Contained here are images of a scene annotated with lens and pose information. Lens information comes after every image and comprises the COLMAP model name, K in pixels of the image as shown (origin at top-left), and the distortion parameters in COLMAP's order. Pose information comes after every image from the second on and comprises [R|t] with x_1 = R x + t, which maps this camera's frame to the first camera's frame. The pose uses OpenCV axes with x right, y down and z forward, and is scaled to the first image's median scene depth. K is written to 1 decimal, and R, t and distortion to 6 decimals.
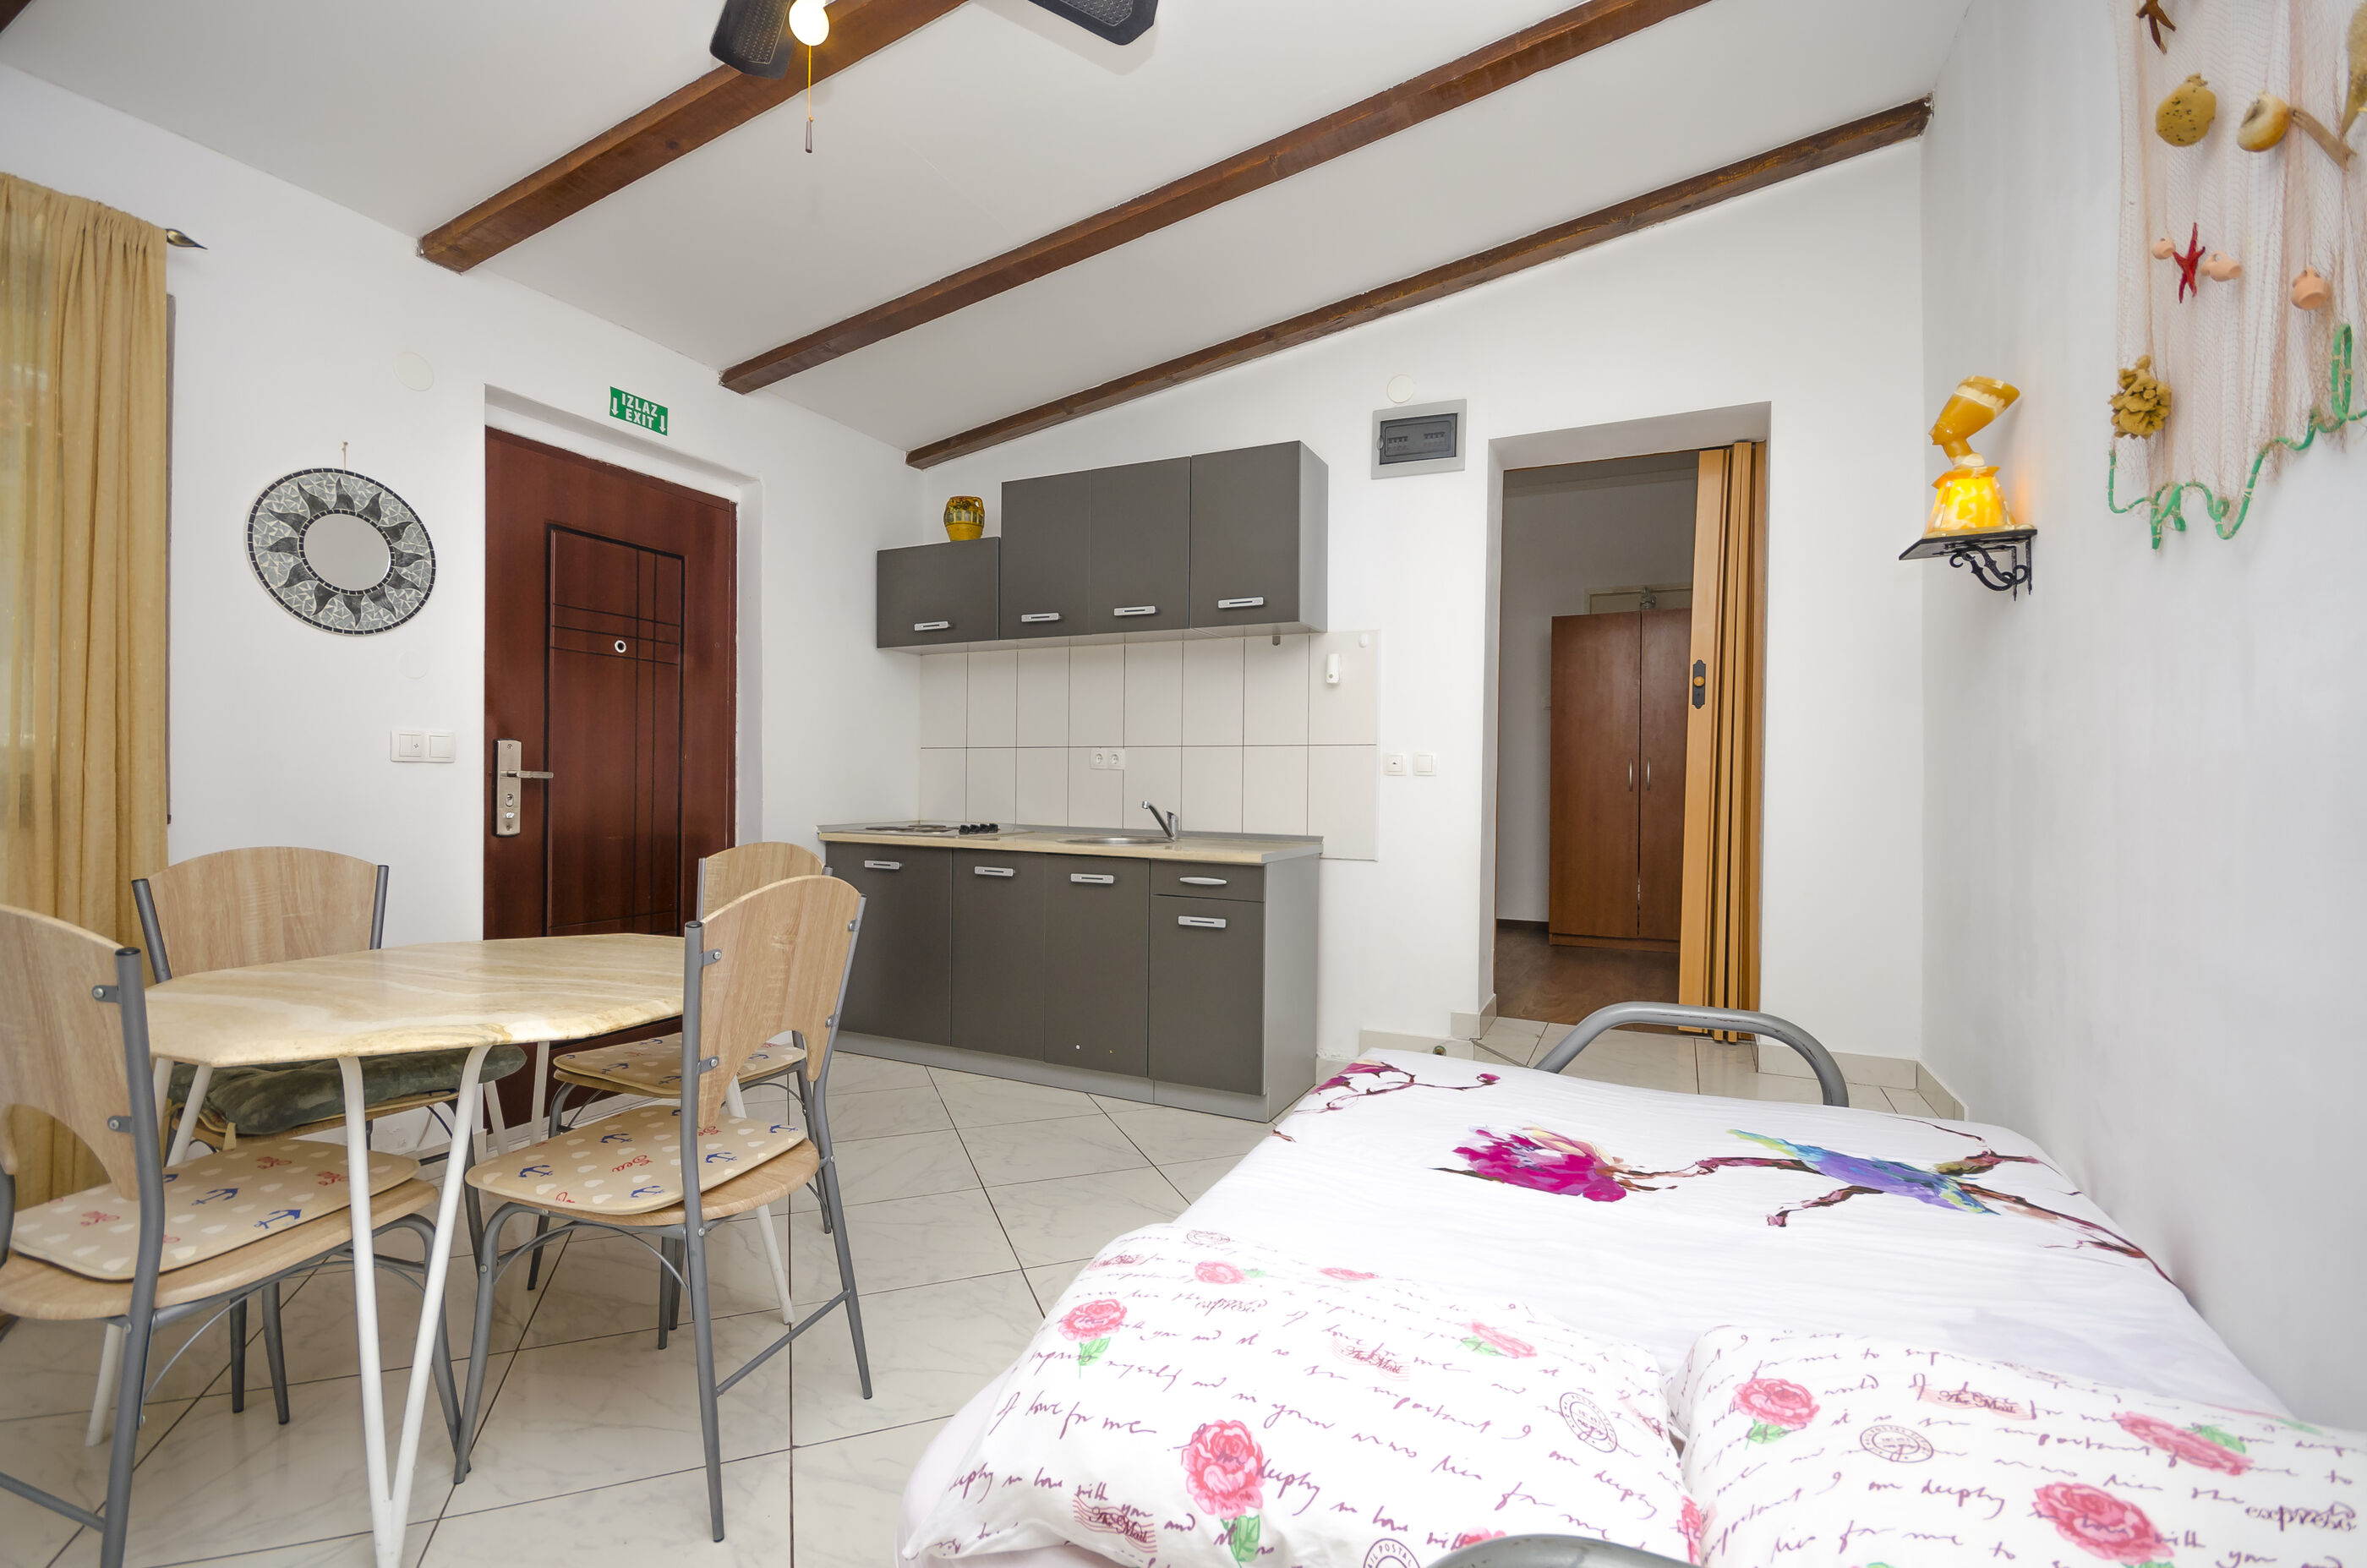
lens RADIAL K [[1036.4, 0, 1187.9], [0, 1036.4, 789.1], [0, 0, 1]] dist [0.000517, -0.000274]
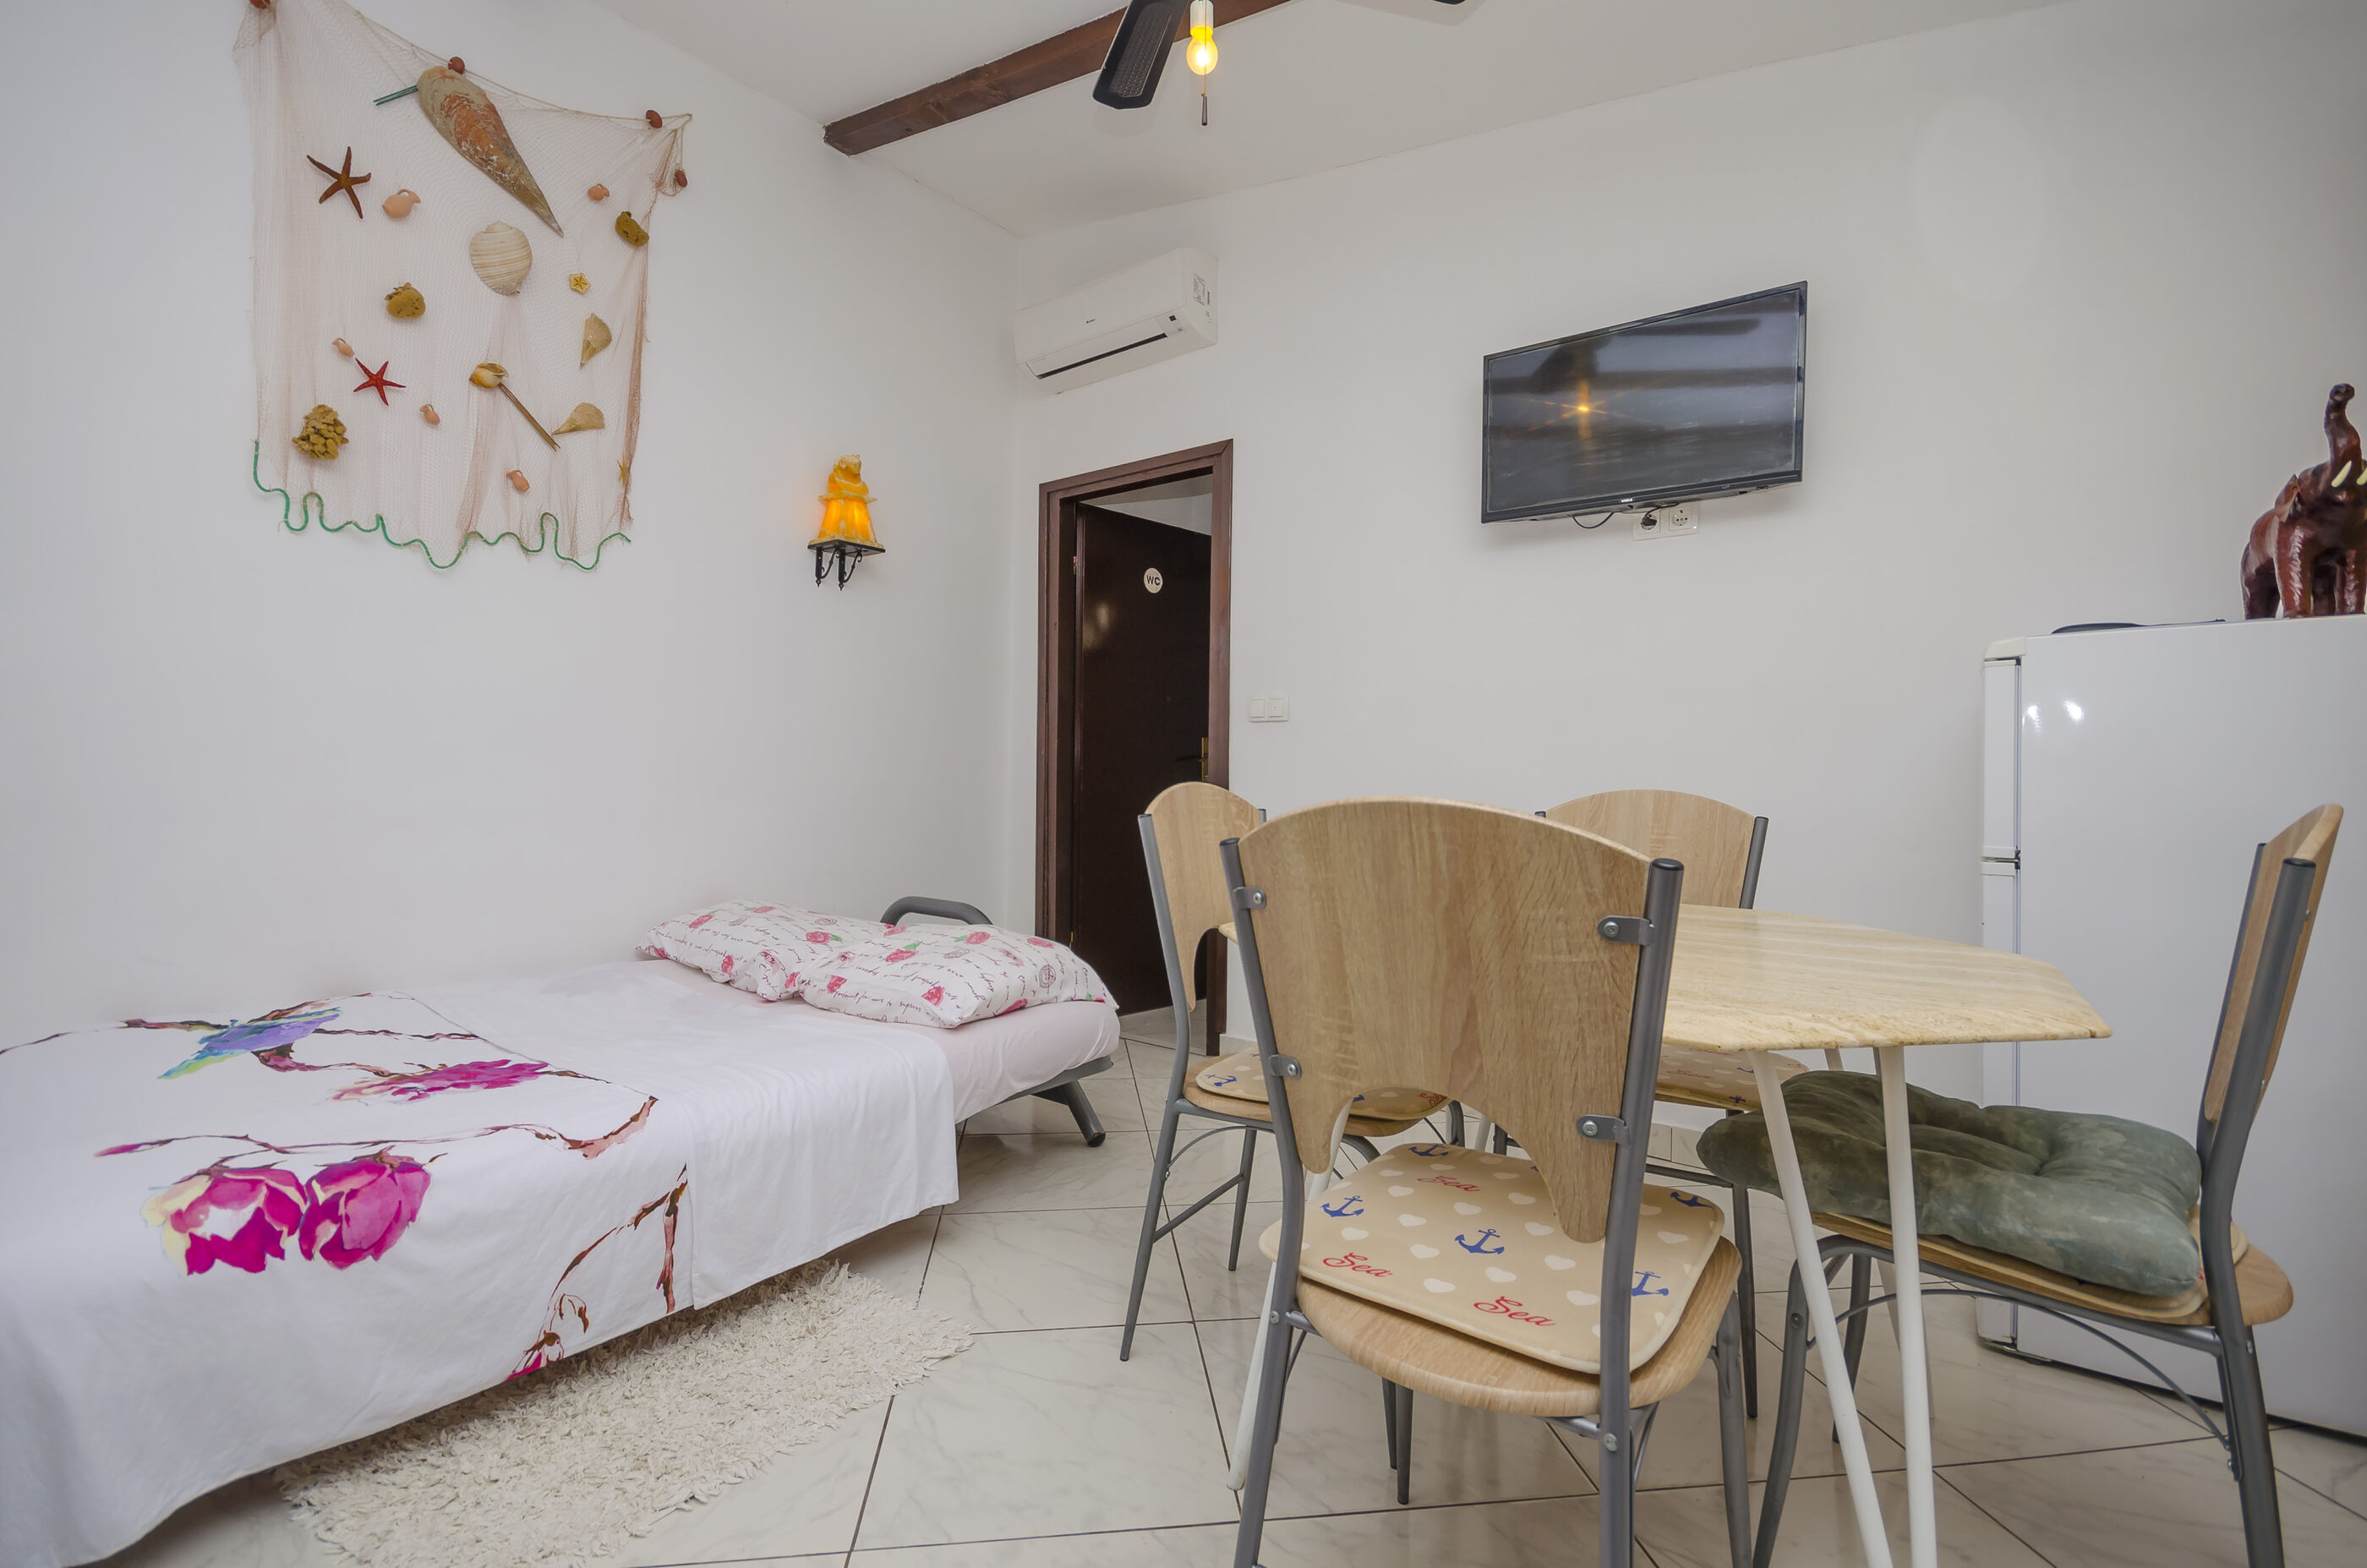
lens RADIAL K [[1038.5, 0, 1183.5], [0, 1038.5, 784.0], [0, 0, 1]] dist [0.023279, -0.015713]
pose [[-0.968081, -0.028789, 0.248978, -0.436671], [-0.024700, 0.999504, 0.019535, 0.042915], [-0.249417, 0.012761, -0.968312, 1.423014]]
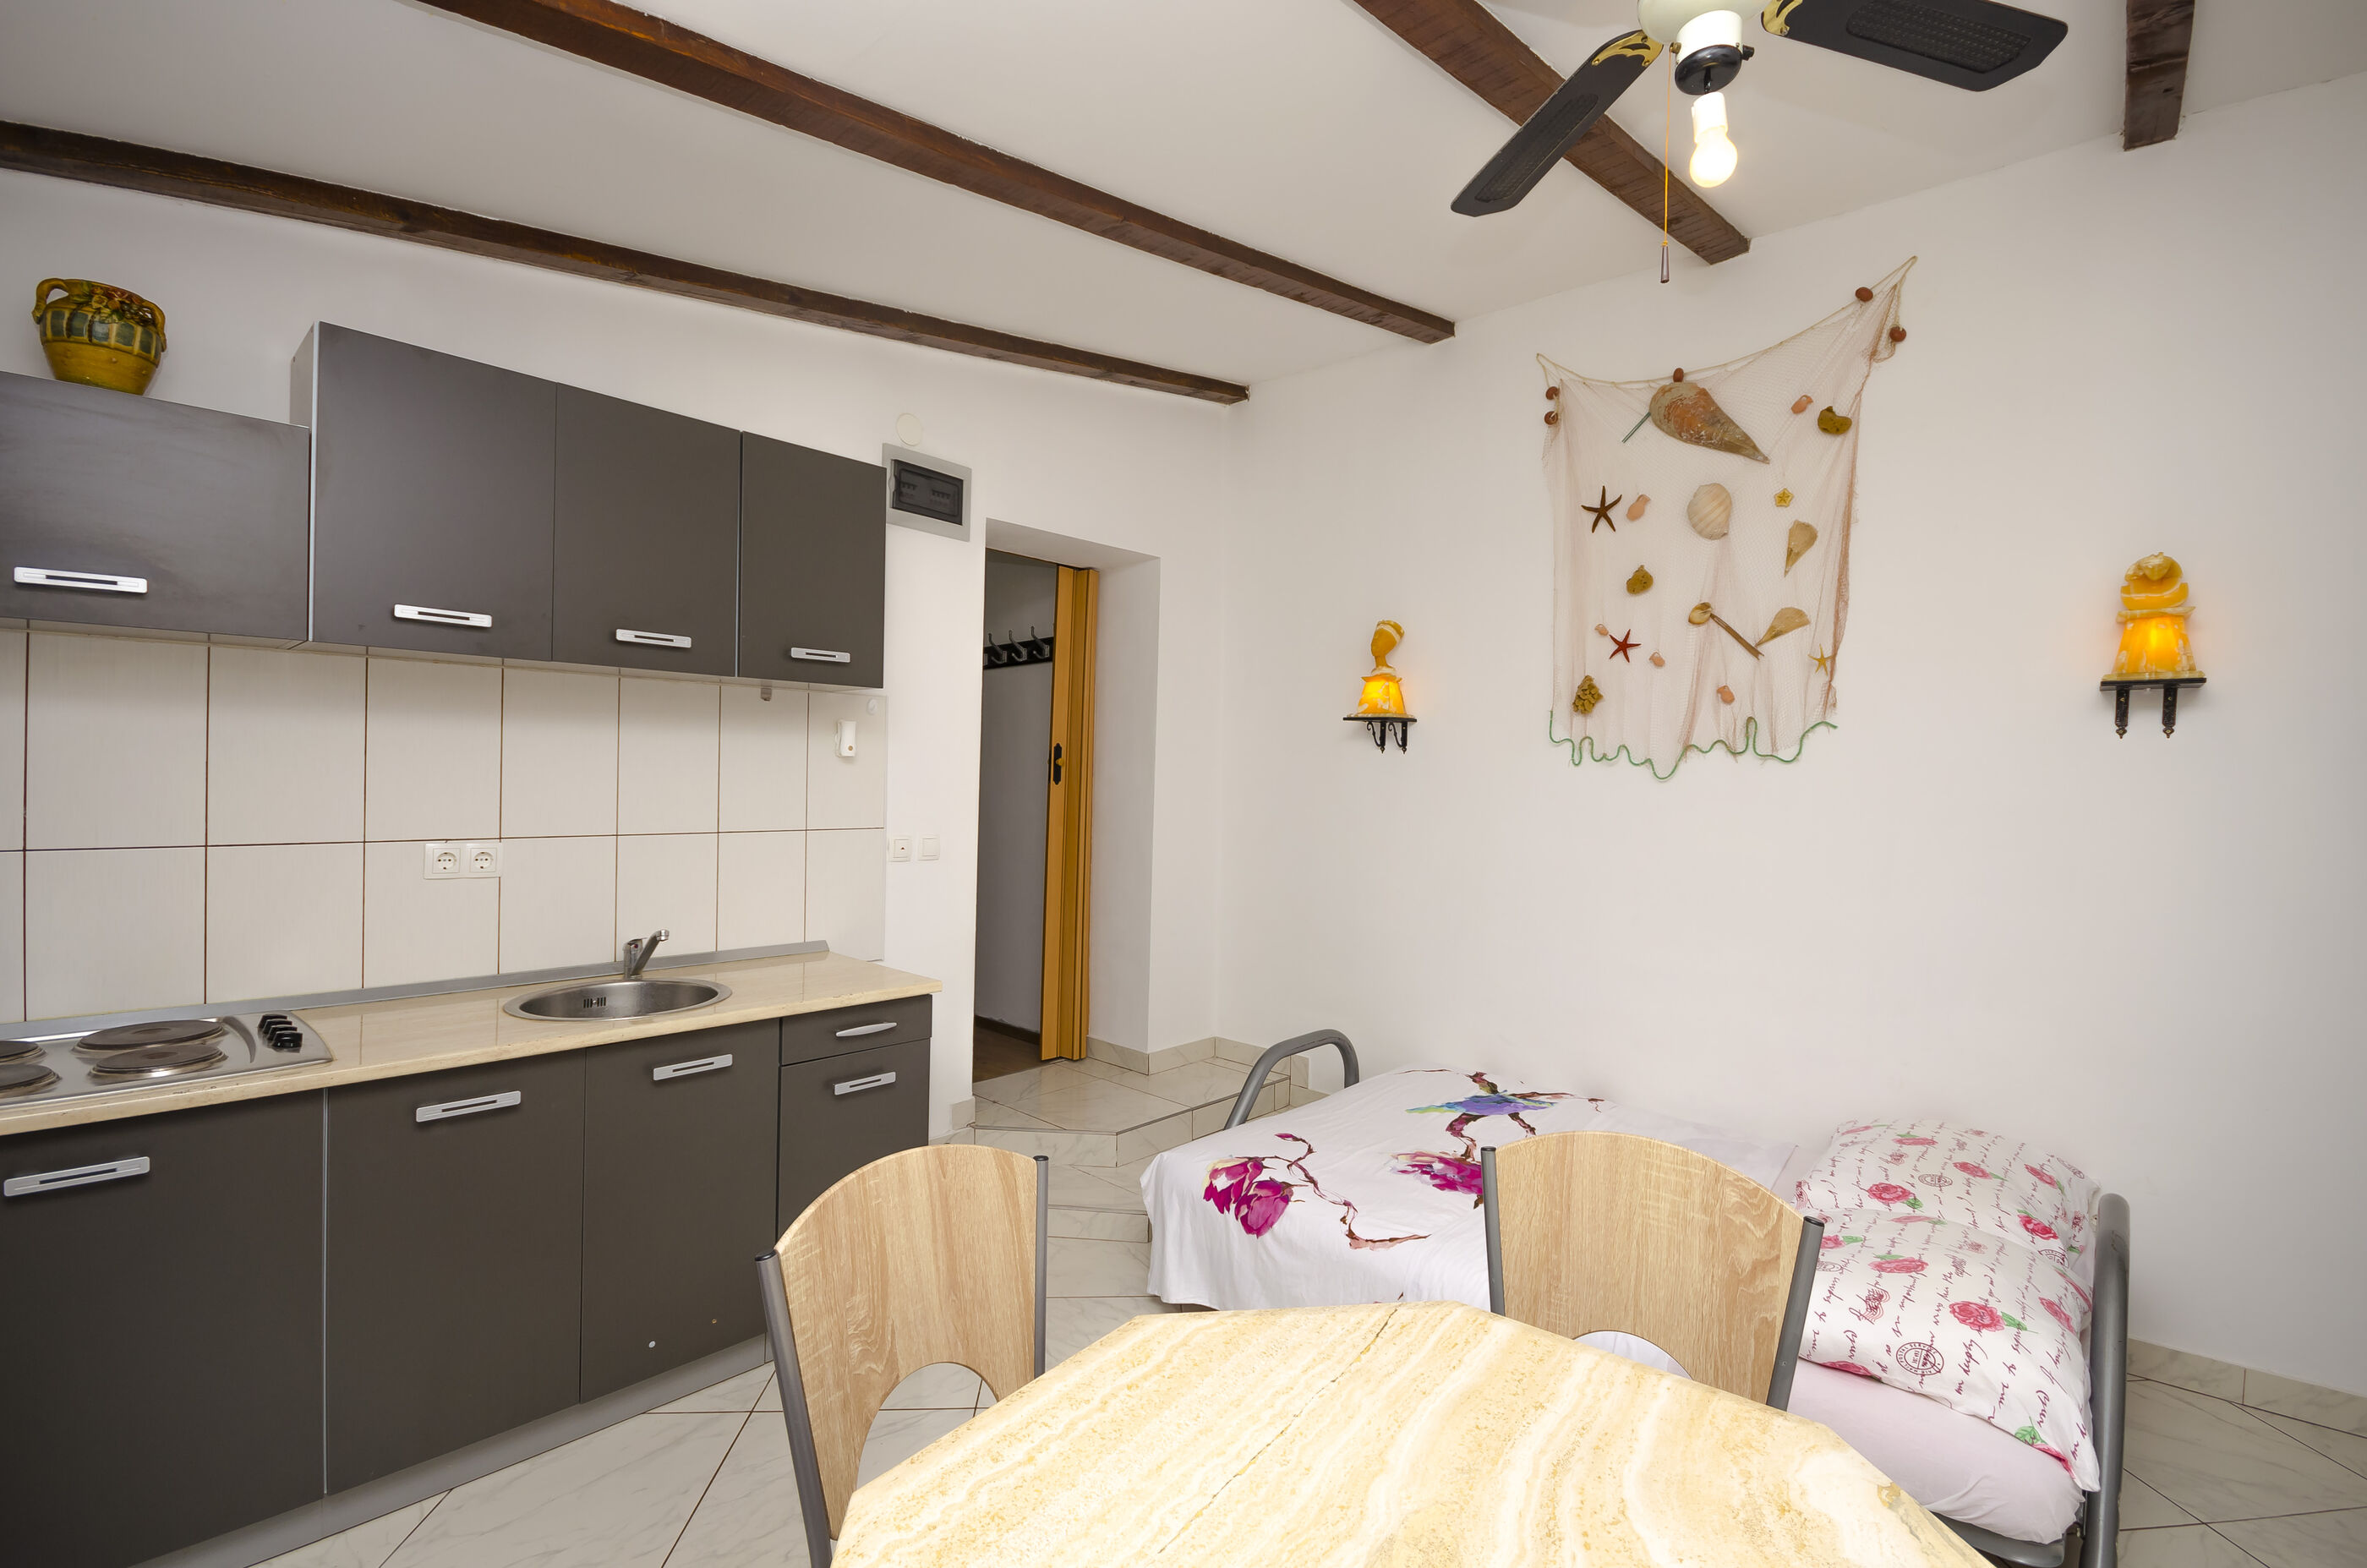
lens RADIAL K [[1036.4, 0, 1187.9], [0, 1036.4, 789.1], [0, 0, 1]] dist [0.000517, -0.000274]
pose [[0.297593, -0.015409, 0.954568, -0.879679], [-0.009941, 0.999766, 0.019238, -0.144662], [-0.954641, -0.015215, 0.297370, 0.757351]]
